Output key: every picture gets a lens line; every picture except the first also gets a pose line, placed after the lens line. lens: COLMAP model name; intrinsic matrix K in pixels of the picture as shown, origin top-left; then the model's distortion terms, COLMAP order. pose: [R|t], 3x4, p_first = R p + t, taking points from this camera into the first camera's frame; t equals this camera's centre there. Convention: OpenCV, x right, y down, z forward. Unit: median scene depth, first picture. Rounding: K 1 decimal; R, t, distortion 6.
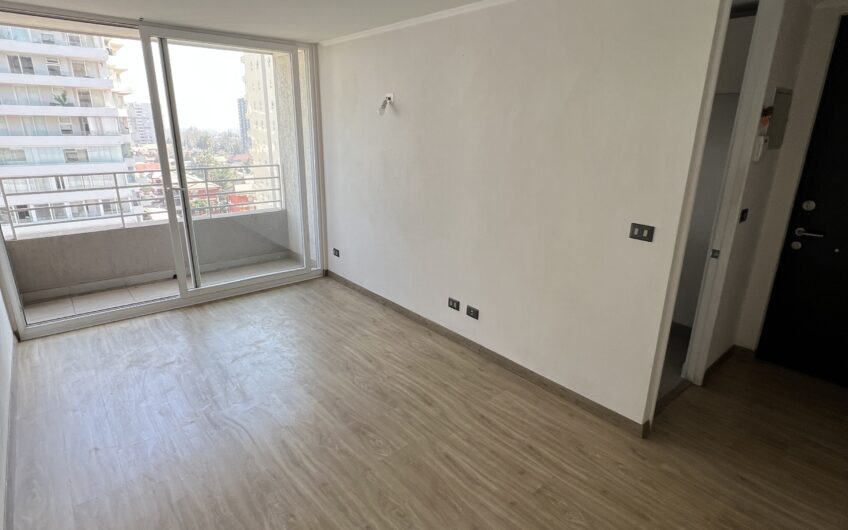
lens RADIAL K [[451.4, 0, 427.8], [0, 451.4, 261.3], [0, 0, 1]] dist [-0.028752, -0.000626]
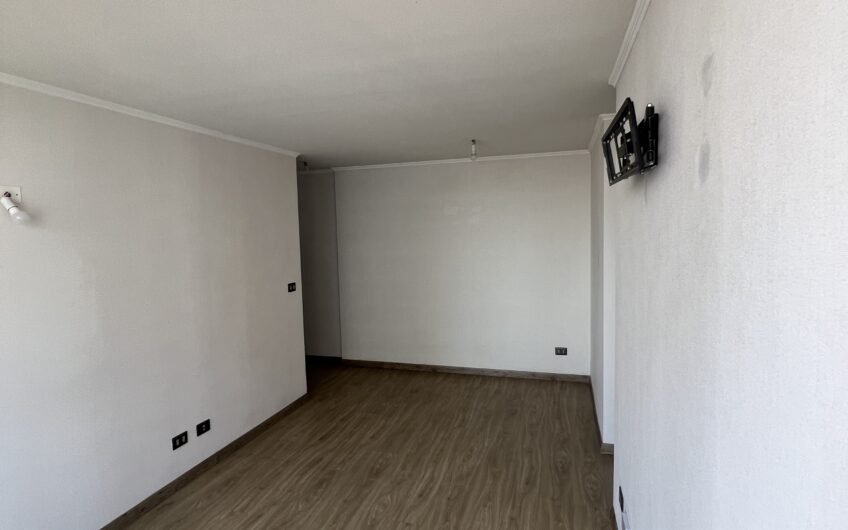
lens RADIAL K [[451.4, 0, 426.2], [0, 451.4, 264.9], [0, 0, 1]] dist [-0.028752, -0.000626]
pose [[-0.541156, -0.083598, 0.836756, -1.093038], [0.249944, 0.934088, 0.254968, -0.393668], [-0.802919, 0.347119, -0.484593, 1.169124]]
